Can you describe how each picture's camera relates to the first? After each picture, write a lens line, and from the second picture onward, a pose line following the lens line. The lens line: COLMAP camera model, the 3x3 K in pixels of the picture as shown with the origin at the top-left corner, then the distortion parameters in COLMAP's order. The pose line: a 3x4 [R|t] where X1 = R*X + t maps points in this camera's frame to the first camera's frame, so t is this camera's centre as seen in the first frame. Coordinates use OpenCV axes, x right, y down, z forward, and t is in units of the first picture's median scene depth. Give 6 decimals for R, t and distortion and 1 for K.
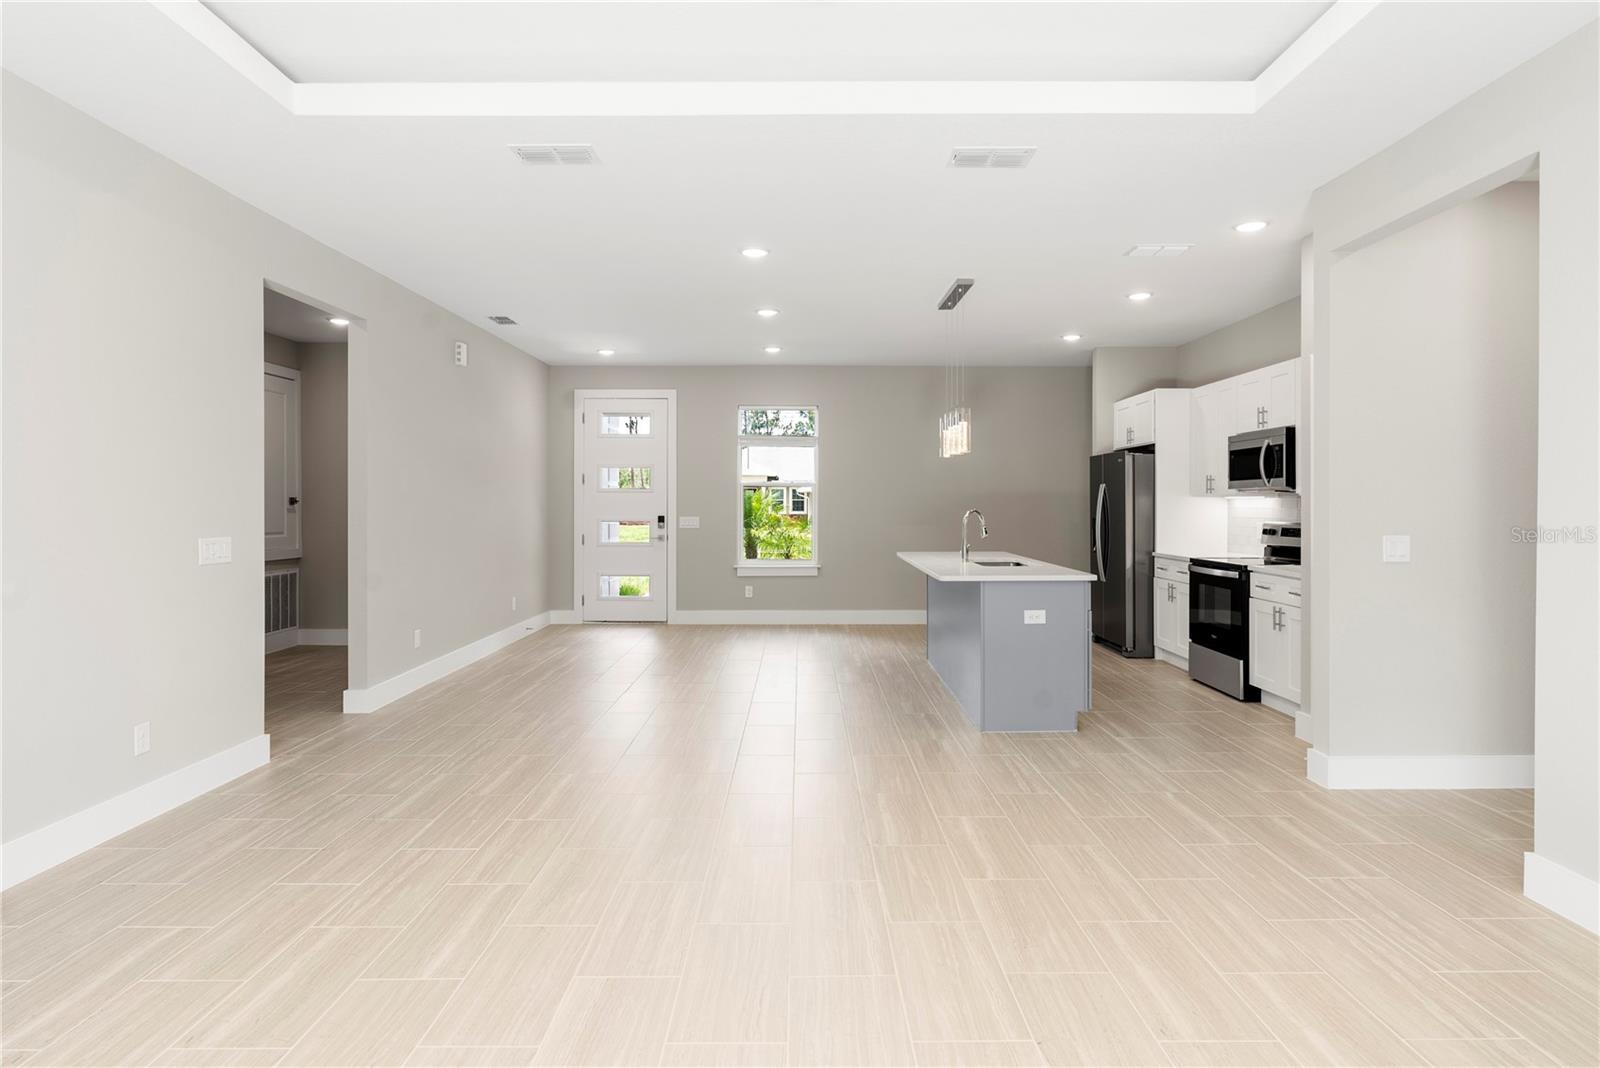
lens RADIAL K [[844.7, 0, 803.5], [0, 844.7, 503.9], [0, 0, 1]] dist [-0.005748, 0.001420]
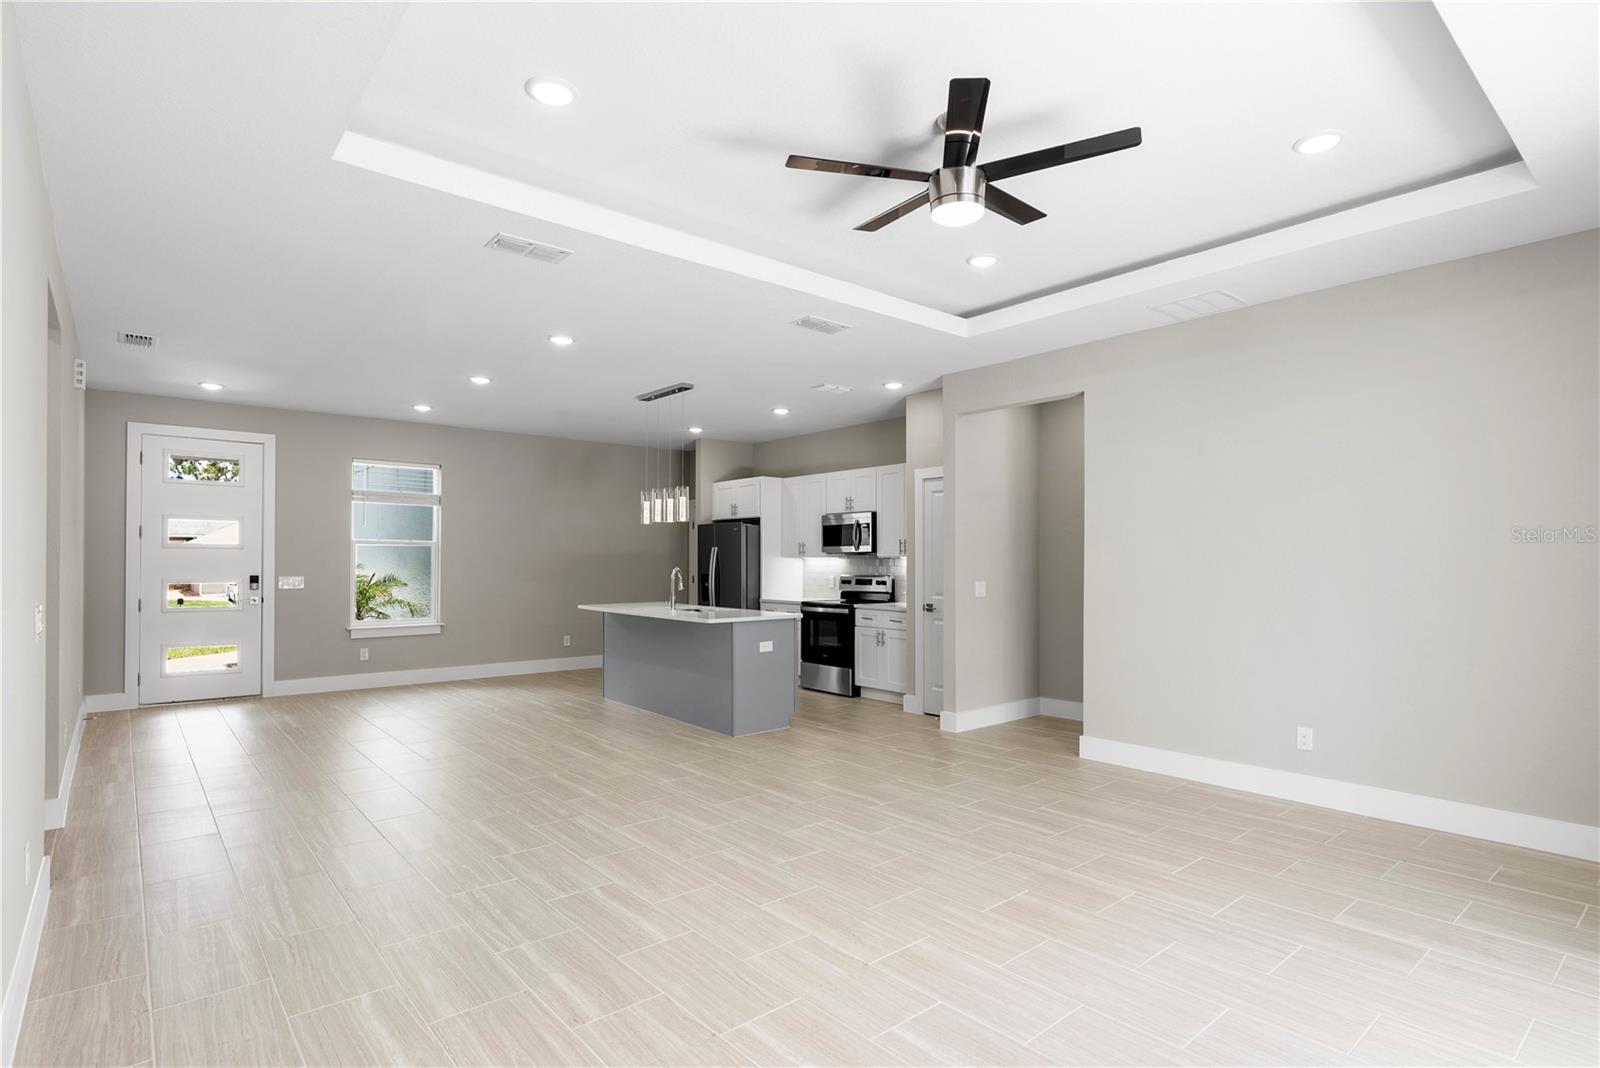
lens RADIAL K [[810.6, 0, 801.5], [0, 810.6, 555.9], [0, 0, 1]] dist [-0.004784, 0.000428]
pose [[0.763075, 0.005370, 0.646287, -0.414408], [-0.001506, 0.999978, -0.006530, -0.002574], [-0.646308, 0.004009, 0.763066, -0.024433]]
